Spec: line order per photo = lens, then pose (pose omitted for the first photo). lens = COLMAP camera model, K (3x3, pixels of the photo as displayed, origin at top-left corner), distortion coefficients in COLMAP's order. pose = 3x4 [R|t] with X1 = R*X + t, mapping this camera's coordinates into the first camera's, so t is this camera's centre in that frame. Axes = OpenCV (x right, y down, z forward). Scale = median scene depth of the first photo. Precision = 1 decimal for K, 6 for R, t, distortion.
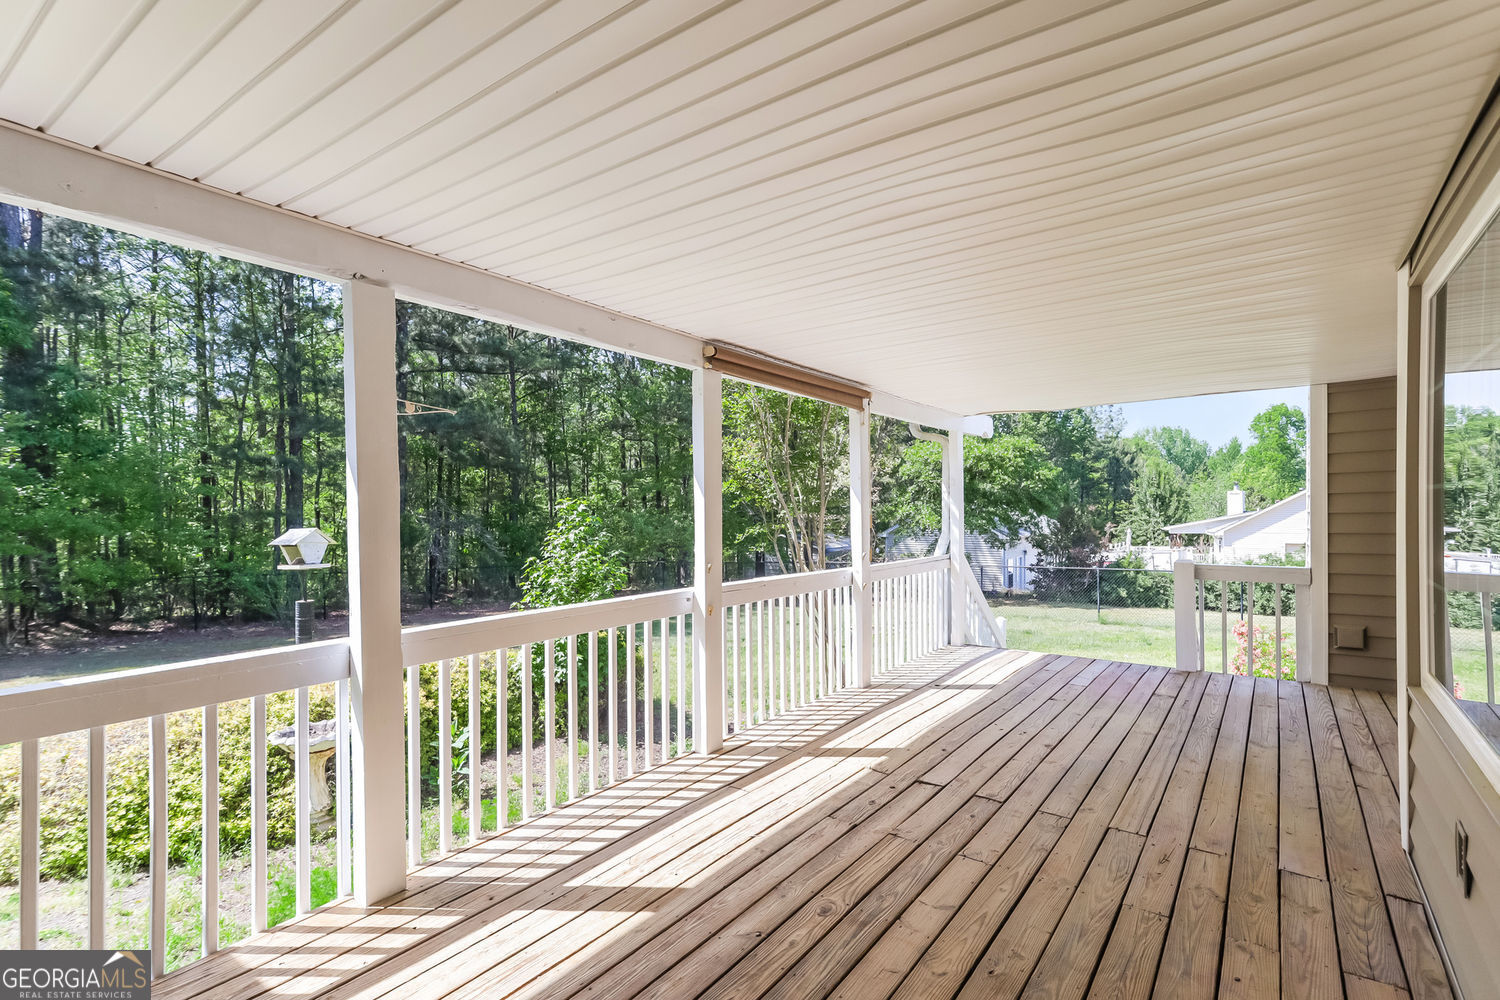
lens RADIAL K [[723.5, 0, 750.0], [0, 723.5, 500.0], [0, 0, 1]] dist [0.000038, 0.000399]
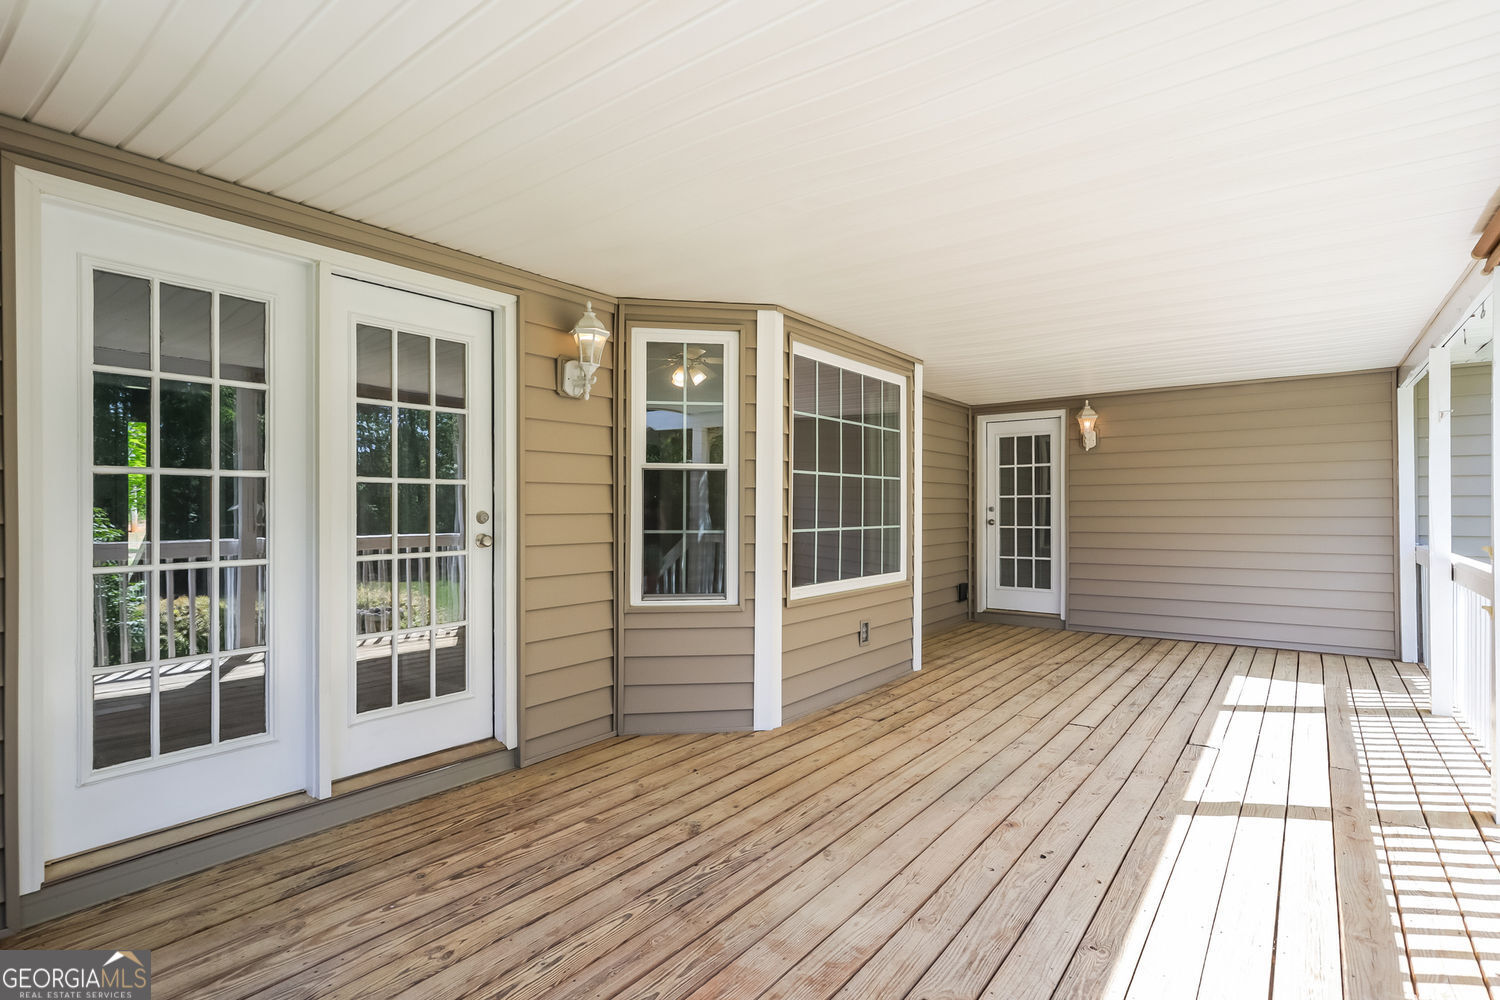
lens RADIAL K [[723.5, 0, 750.0], [0, 723.5, 500.0], [0, 0, 1]] dist [0.000038, 0.000399]
pose [[-0.999527, 0.008563, 0.029528, 0.701302], [0.007735, 0.999577, -0.028033, 0.060506], [-0.029755, -0.027791, -0.999171, 1.874701]]
